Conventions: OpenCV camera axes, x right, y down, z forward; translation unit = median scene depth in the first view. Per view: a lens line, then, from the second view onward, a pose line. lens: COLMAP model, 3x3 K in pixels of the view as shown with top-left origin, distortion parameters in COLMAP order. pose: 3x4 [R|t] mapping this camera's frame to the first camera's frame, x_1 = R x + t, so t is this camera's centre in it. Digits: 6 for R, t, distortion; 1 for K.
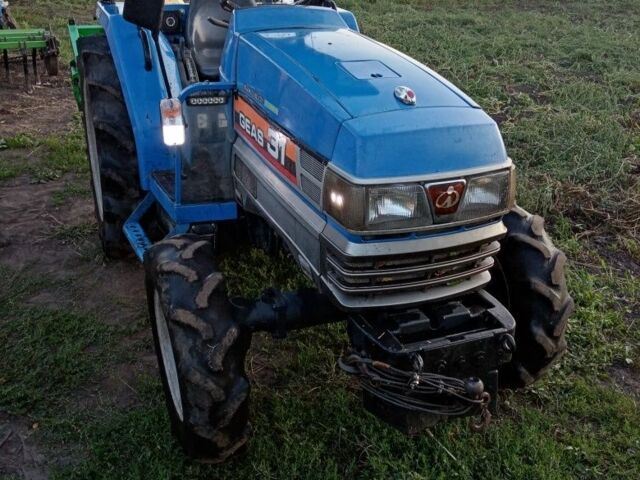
lens RADIAL K [[670.6, 0, 315.0], [0, 670.6, 235.3], [0, 0, 1]] dist [0.118277, -0.277237]
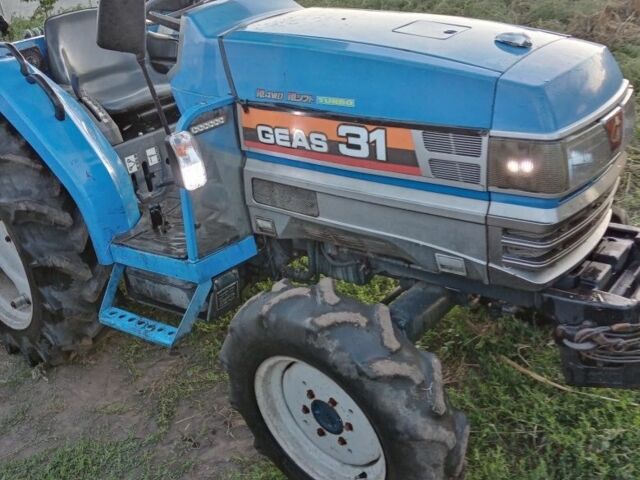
lens RADIAL K [[670.6, 0, 315.0], [0, 670.6, 235.3], [0, 0, 1]] dist [0.118277, -0.277237]
pose [[0.871595, -0.328012, 0.364321, -0.432128], [0.331857, 0.941783, 0.053995, -0.084266], [-0.360822, 0.073841, 0.929707, 0.234492]]
